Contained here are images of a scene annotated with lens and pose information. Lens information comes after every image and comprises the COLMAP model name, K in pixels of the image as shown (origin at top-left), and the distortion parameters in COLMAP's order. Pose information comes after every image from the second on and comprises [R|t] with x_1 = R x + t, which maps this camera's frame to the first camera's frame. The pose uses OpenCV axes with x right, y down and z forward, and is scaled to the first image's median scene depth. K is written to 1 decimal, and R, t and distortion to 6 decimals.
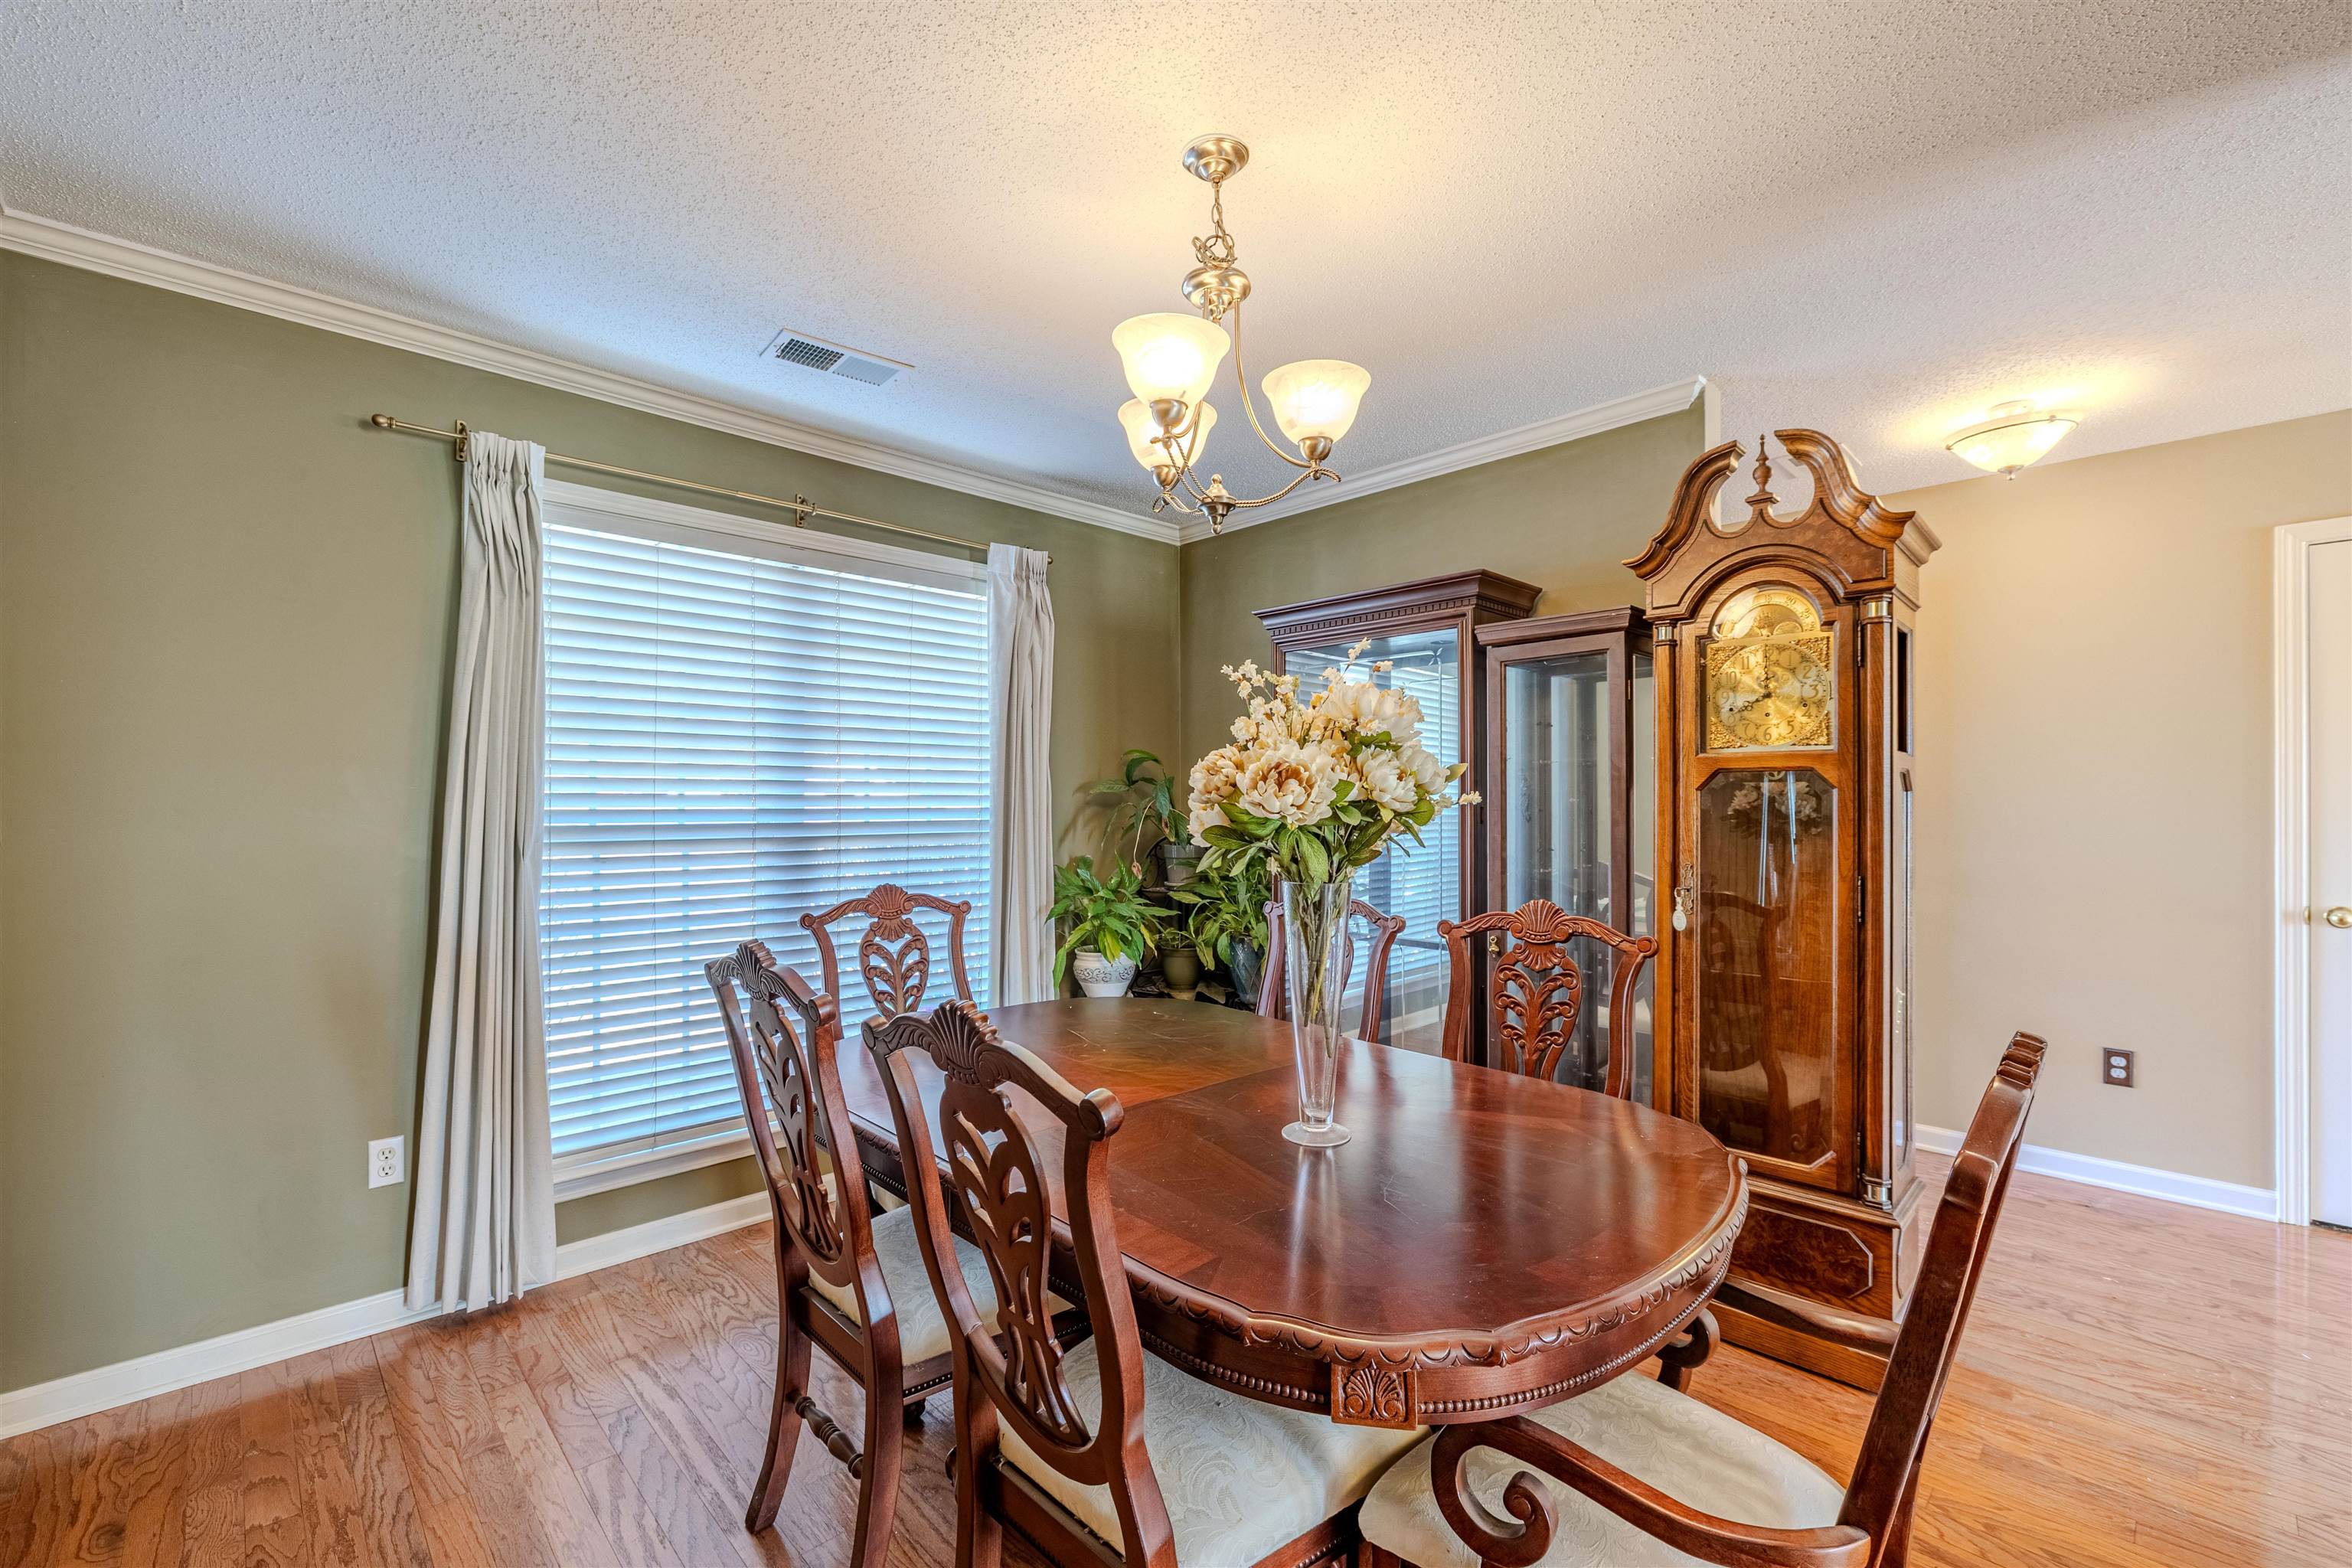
lens RADIAL K [[984.6, 0, 1168.4], [0, 984.6, 789.1], [0, 0, 1]] dist [-0.005310, -0.000393]
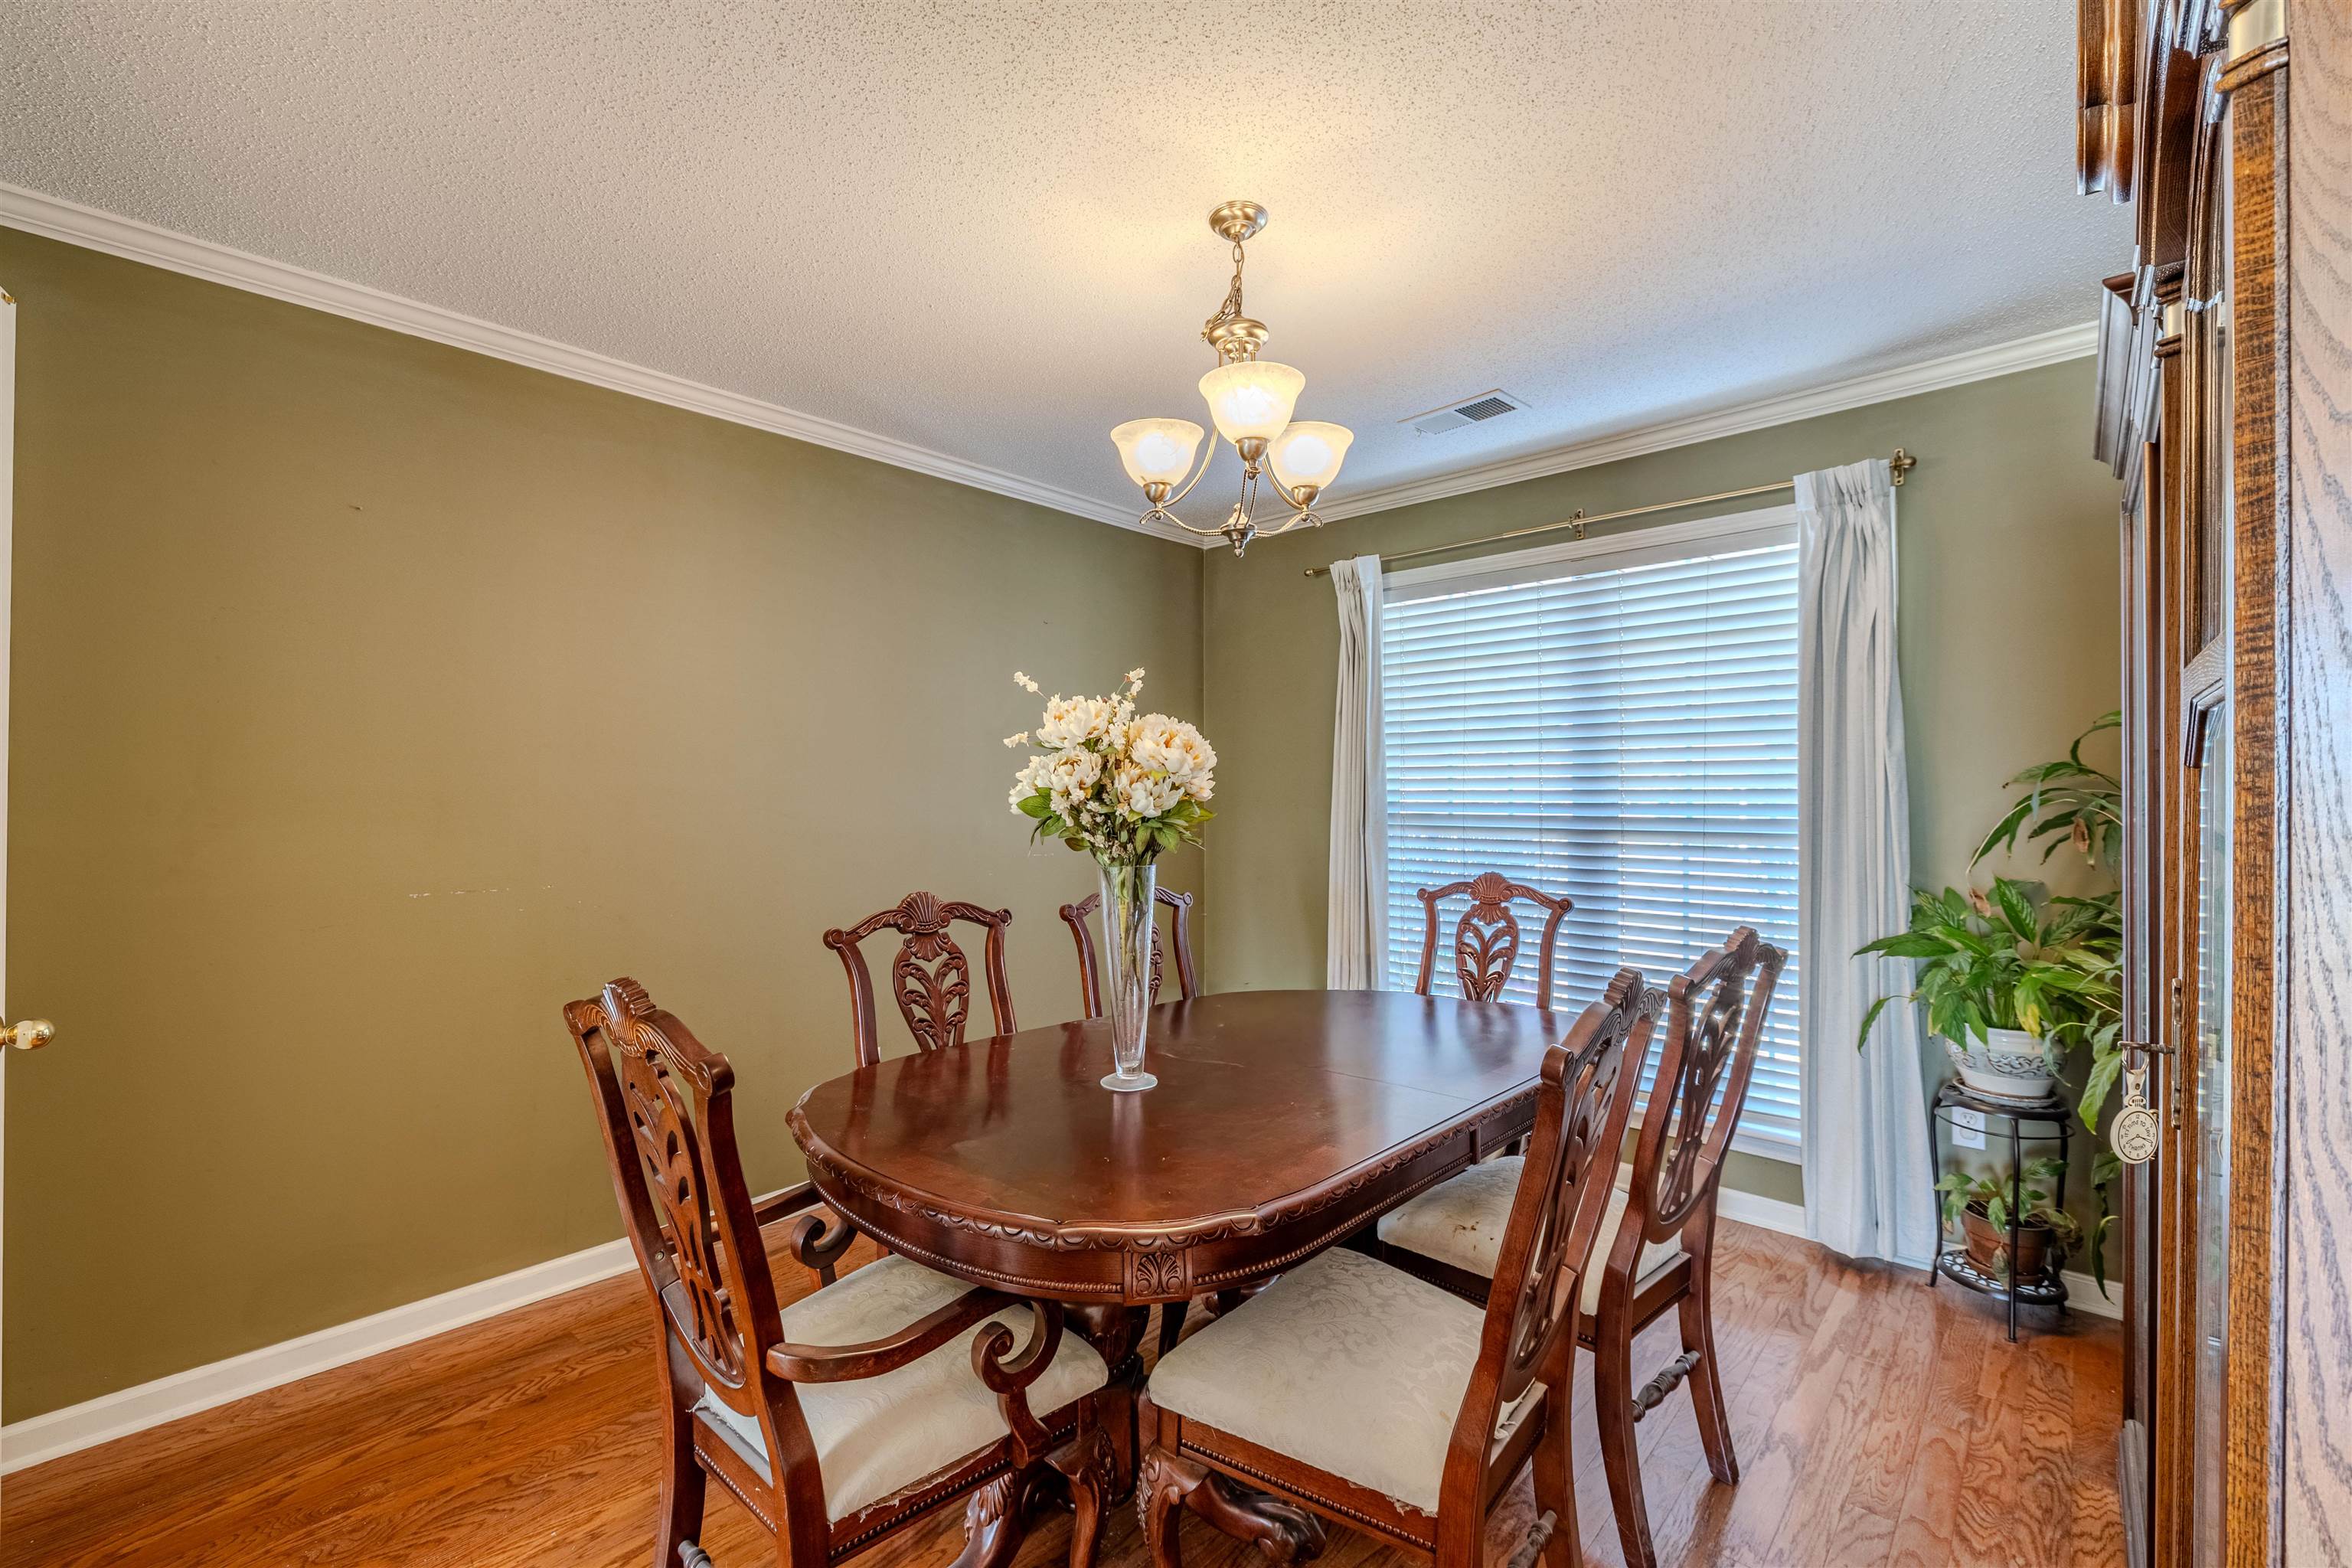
lens RADIAL K [[984.6, 0, 1168.4], [0, 984.6, 789.1], [0, 0, 1]] dist [-0.005310, -0.000393]
pose [[0.042166, -0.005313, -0.999096, 0.715588], [0.012056, 0.999916, -0.004808, 0.003673], [0.999038, -0.011842, 0.042226, 0.539984]]
